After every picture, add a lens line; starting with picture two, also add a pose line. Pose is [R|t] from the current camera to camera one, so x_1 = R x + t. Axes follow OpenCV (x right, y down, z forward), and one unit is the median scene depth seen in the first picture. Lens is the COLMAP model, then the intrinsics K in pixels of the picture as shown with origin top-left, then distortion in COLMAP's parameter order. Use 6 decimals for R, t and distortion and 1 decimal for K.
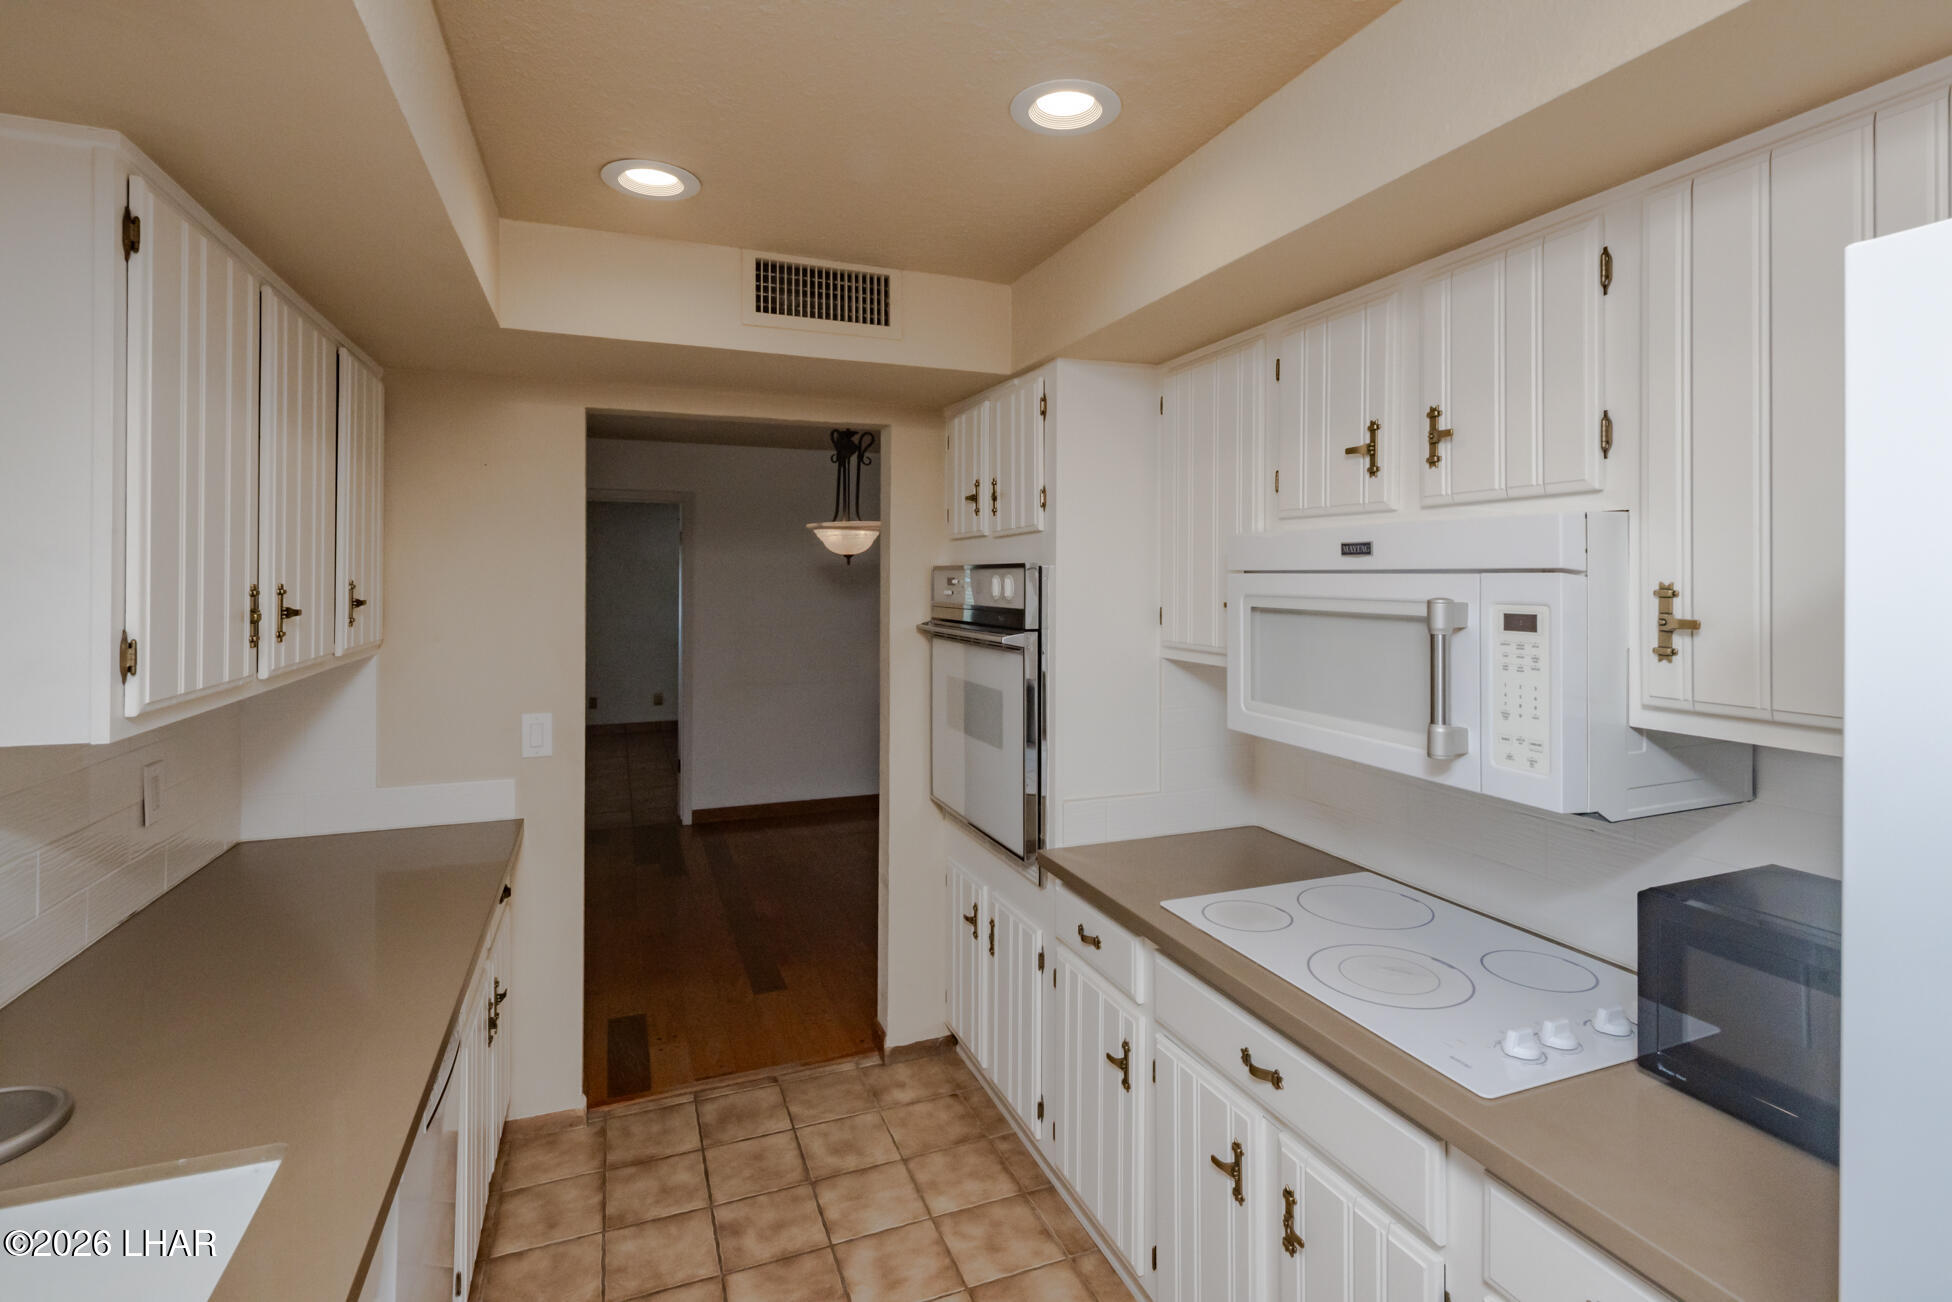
lens RADIAL K [[938.8, 0, 1018.3], [0, 938.8, 578.4], [0, 0, 1]] dist [0.001289, -0.000828]
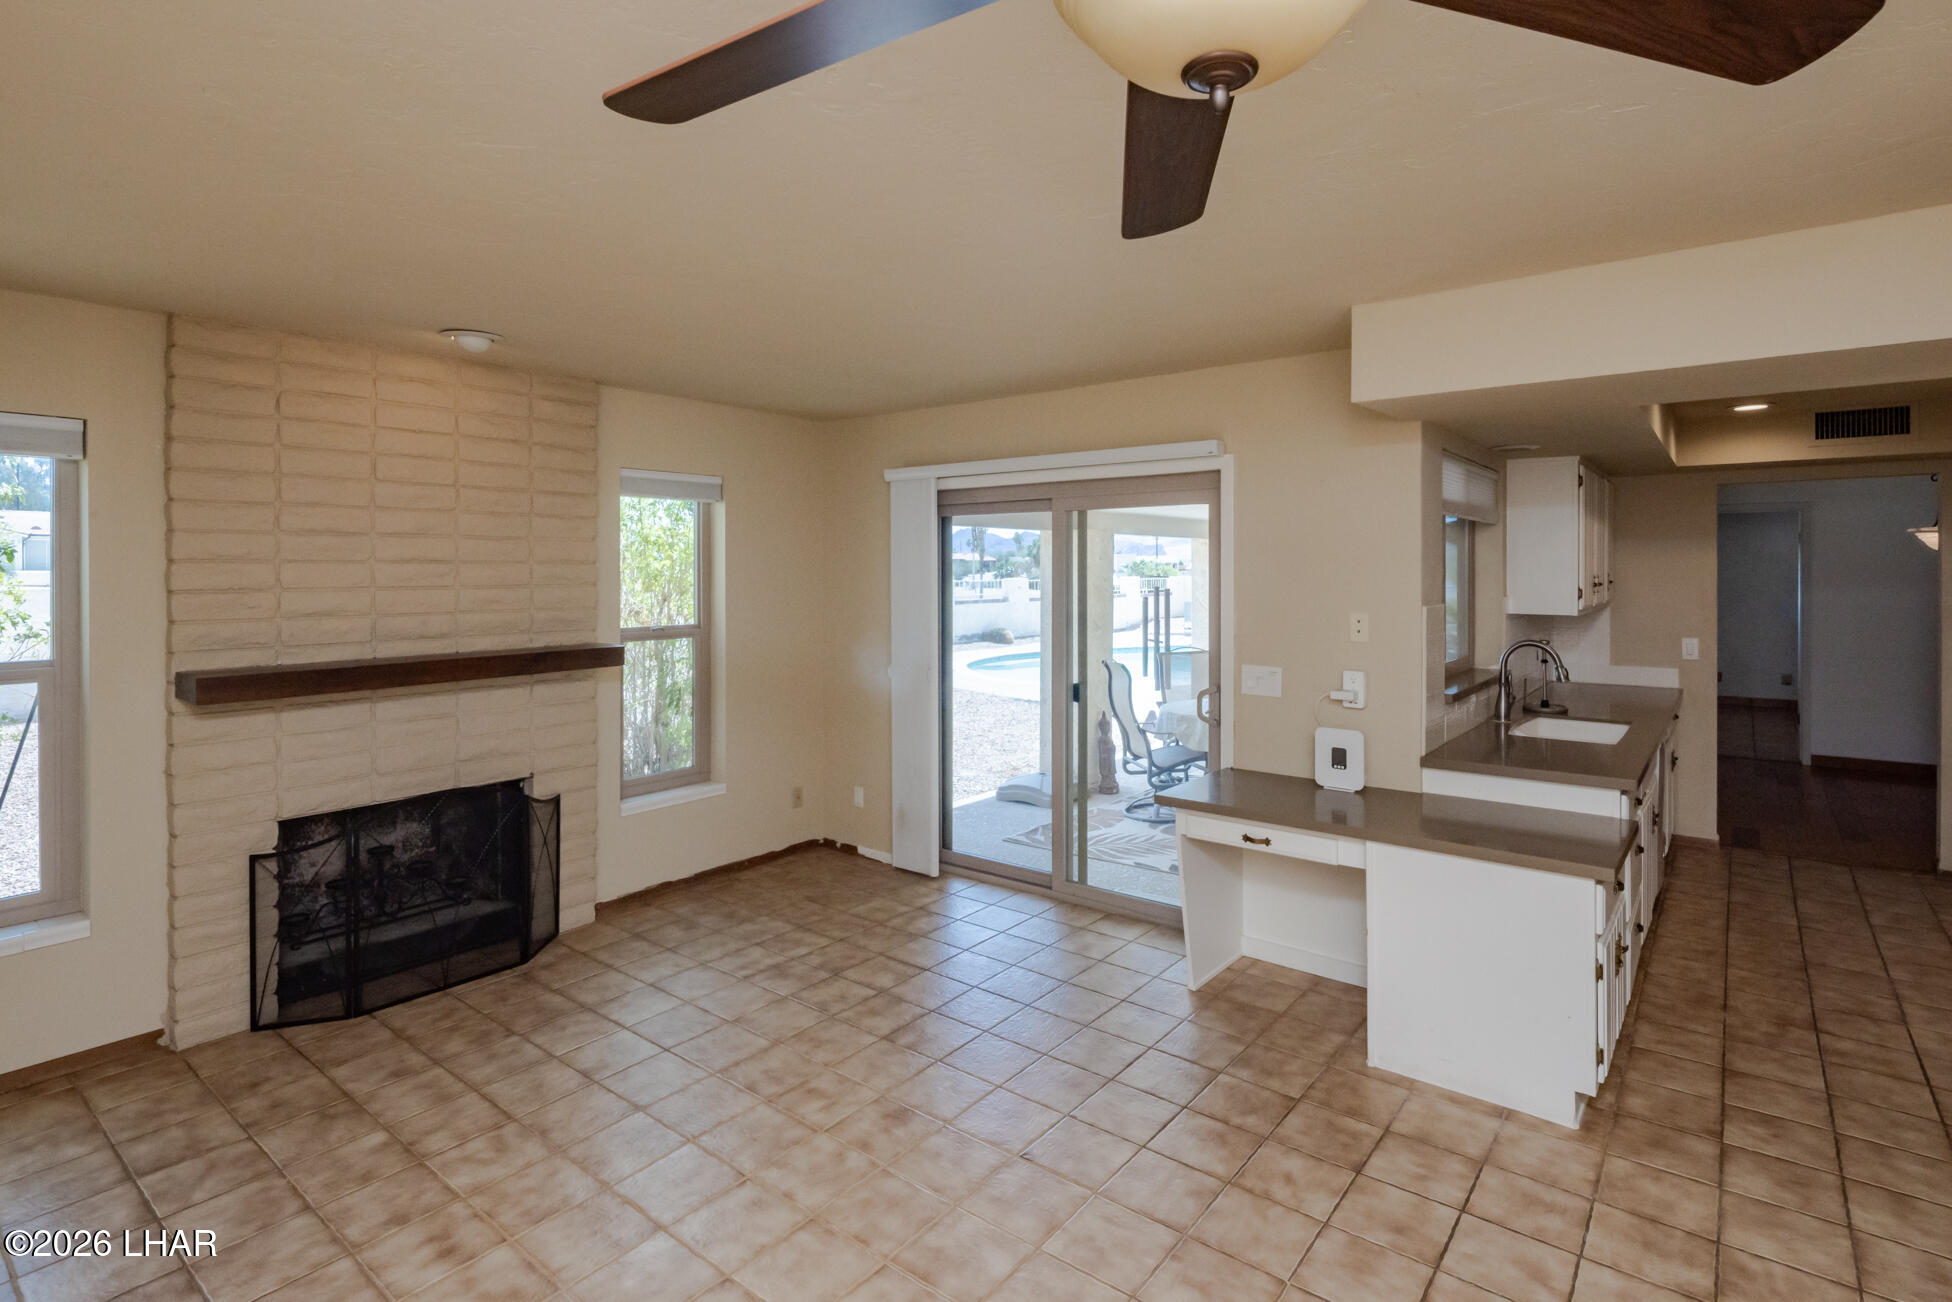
lens RADIAL K [[938.8, 0, 973.3], [0, 938.8, 579.9], [0, 0, 1]] dist [0.001289, -0.000828]
pose [[0.460160, 0.000488, -0.887836, 0.637578], [0.006146, 0.999974, 0.003735, -0.000118], [0.887815, -0.007175, 0.460145, -1.445755]]
